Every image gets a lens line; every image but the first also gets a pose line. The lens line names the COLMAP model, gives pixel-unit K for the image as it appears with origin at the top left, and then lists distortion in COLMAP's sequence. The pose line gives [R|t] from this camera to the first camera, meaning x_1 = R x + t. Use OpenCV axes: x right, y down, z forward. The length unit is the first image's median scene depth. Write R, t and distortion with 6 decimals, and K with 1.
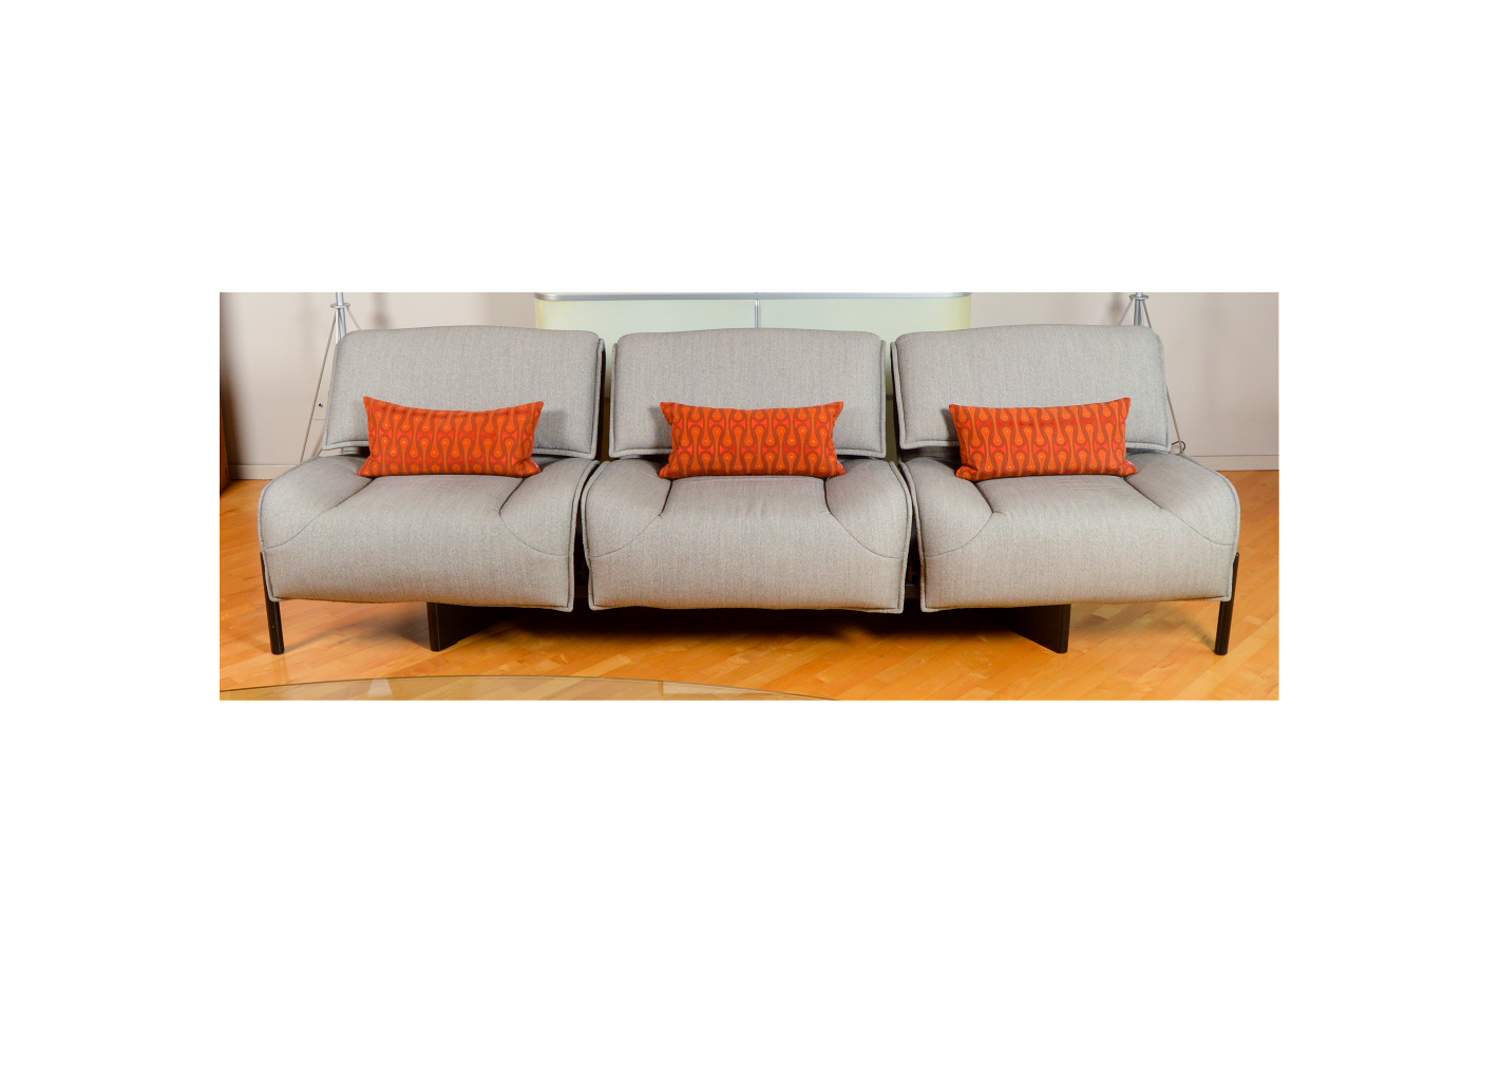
lens RADIAL K [[1268.8, 0, 748.6], [0, 1268.8, 400.3], [0, 0, 1]] dist [-0.093936, 0.037904]
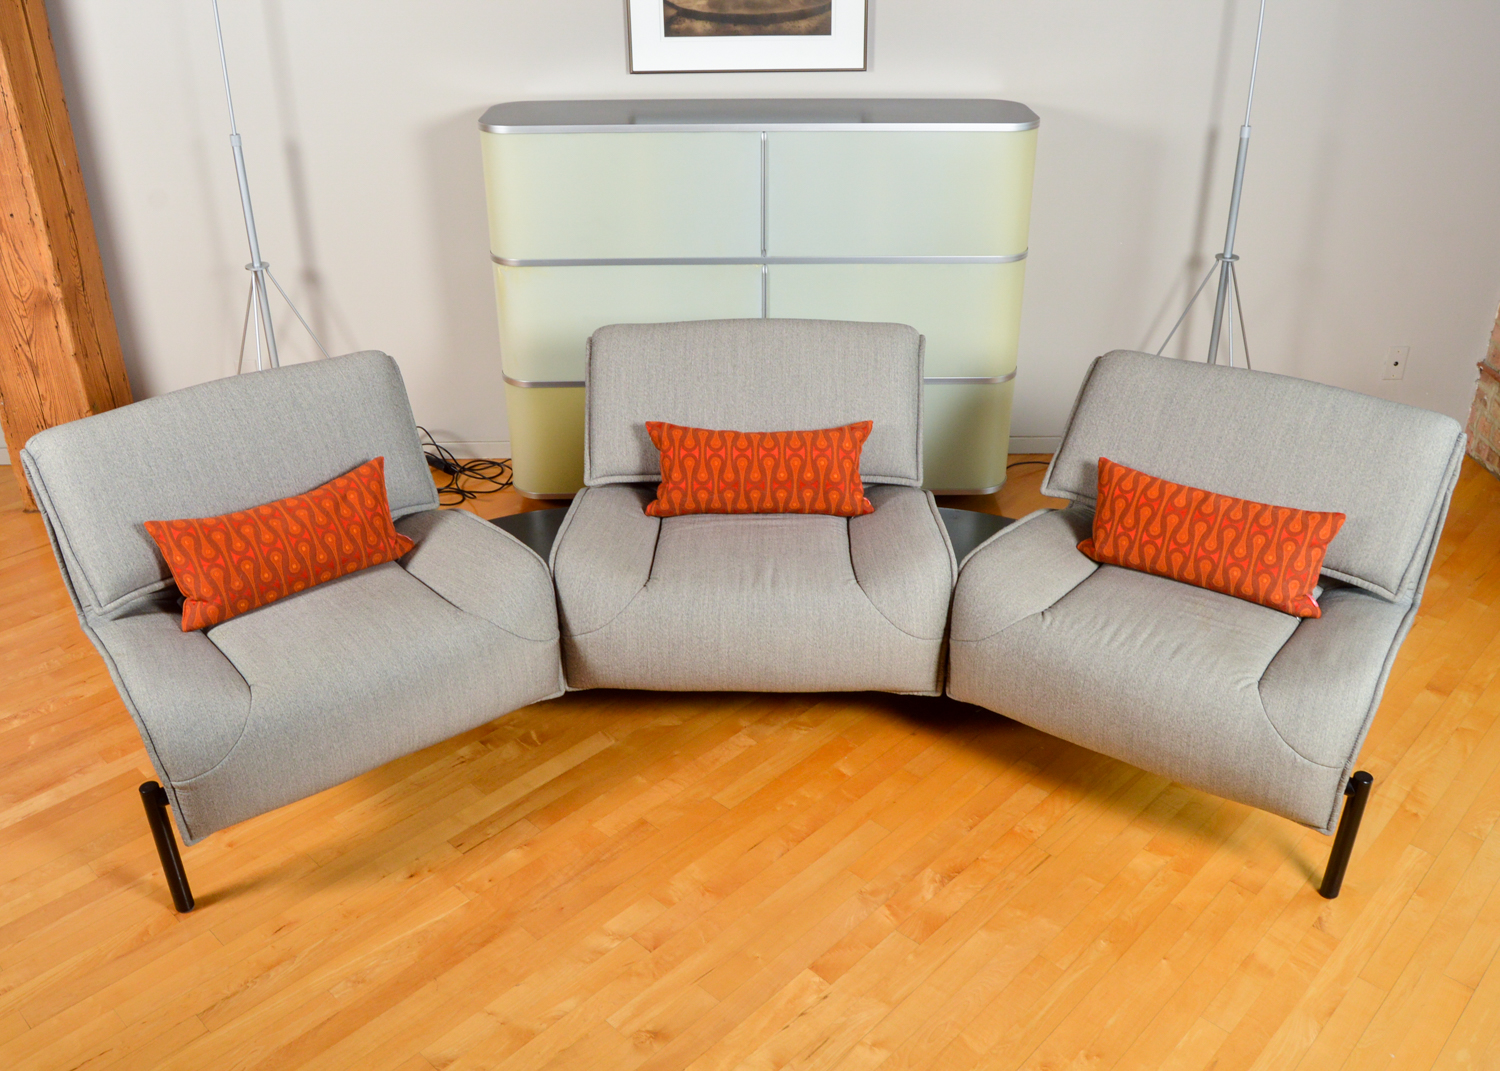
lens RADIAL K [[1268.8, 0, 761.6], [0, 1268.8, 486.5], [0, 0, 1]] dist [-0.093936, 0.037904]
pose [[0.999935, 0.000796, 0.011335, -0.005160], [-0.003149, 0.977878, 0.209151, -0.129782], [-0.010917, -0.209173, 0.977818, 0.206777]]
